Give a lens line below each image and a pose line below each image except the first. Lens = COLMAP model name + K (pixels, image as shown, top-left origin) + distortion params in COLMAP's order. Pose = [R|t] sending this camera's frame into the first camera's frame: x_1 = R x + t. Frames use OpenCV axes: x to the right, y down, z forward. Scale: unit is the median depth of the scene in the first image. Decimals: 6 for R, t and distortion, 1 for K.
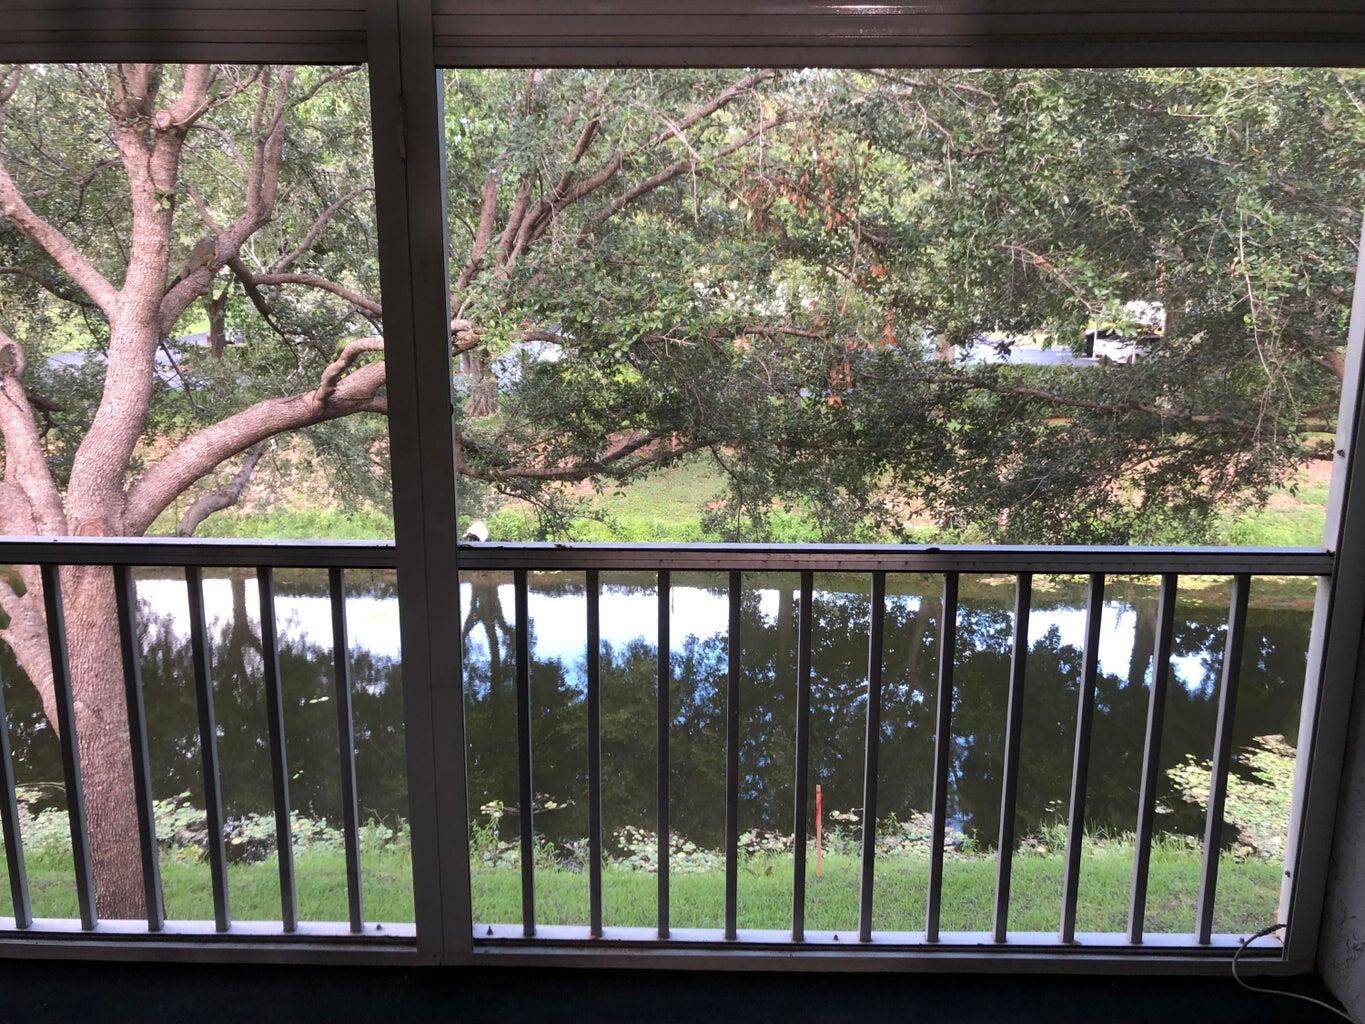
lens RADIAL K [[1139.2, 0, 682.5], [0, 1139.2, 512.0], [0, 0, 1]] dist [0.115515, -0.330955]
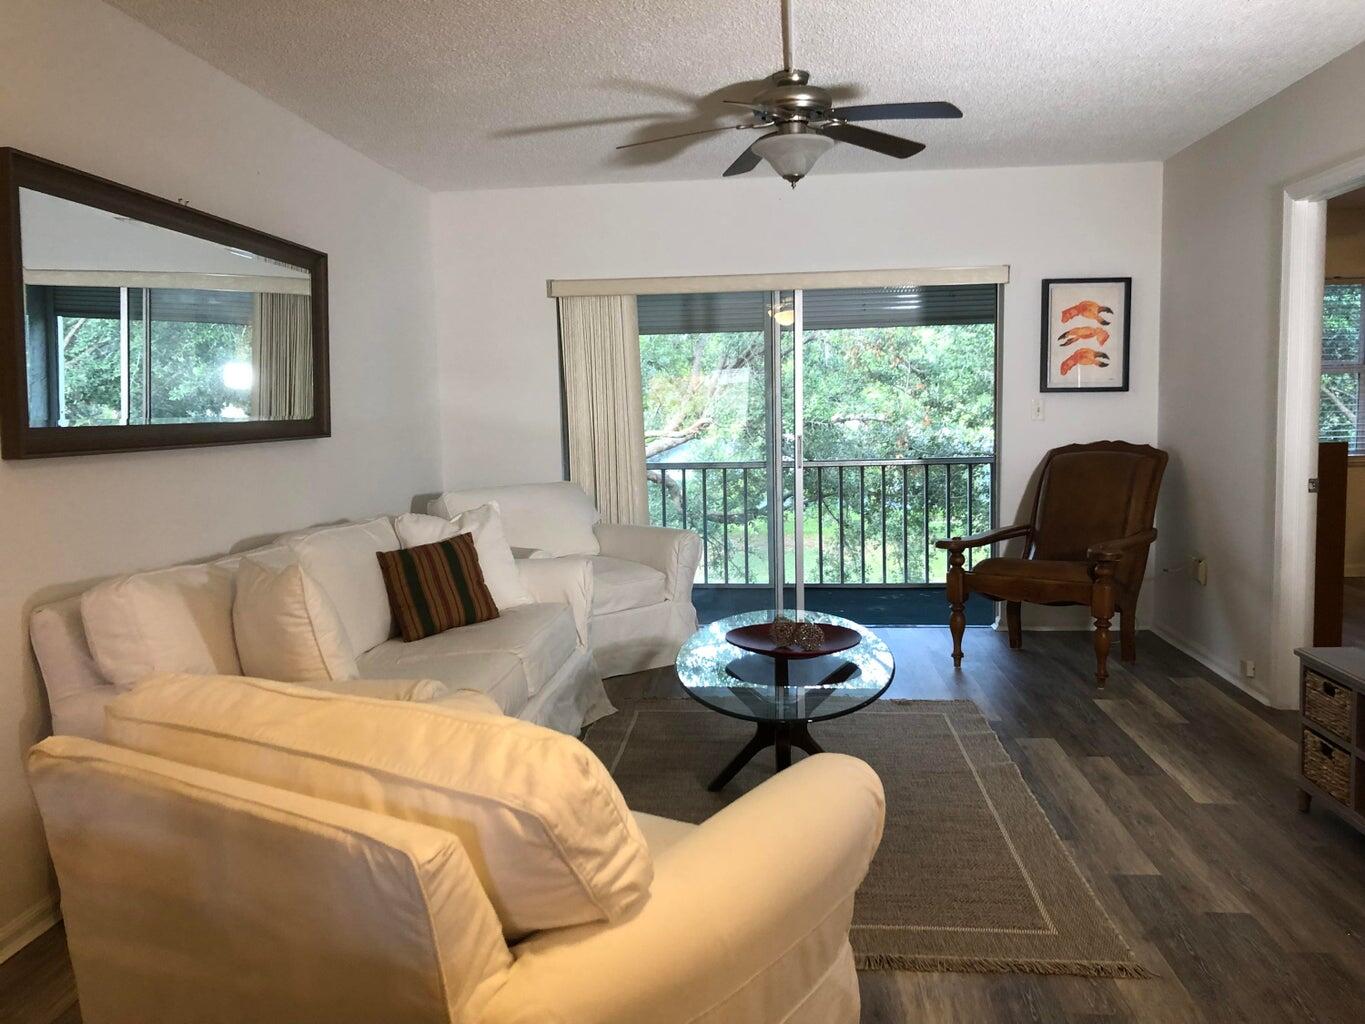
lens RADIAL K [[1139.2, 0, 682.5], [0, 1139.2, 512.0], [0, 0, 1]] dist [0.115515, -0.330955]
pose [[0.997245, -0.019783, -0.071492, -0.085179], [0.011484, 0.993336, -0.114683, 0.196089], [0.073284, 0.113546, 0.990826, -0.835298]]
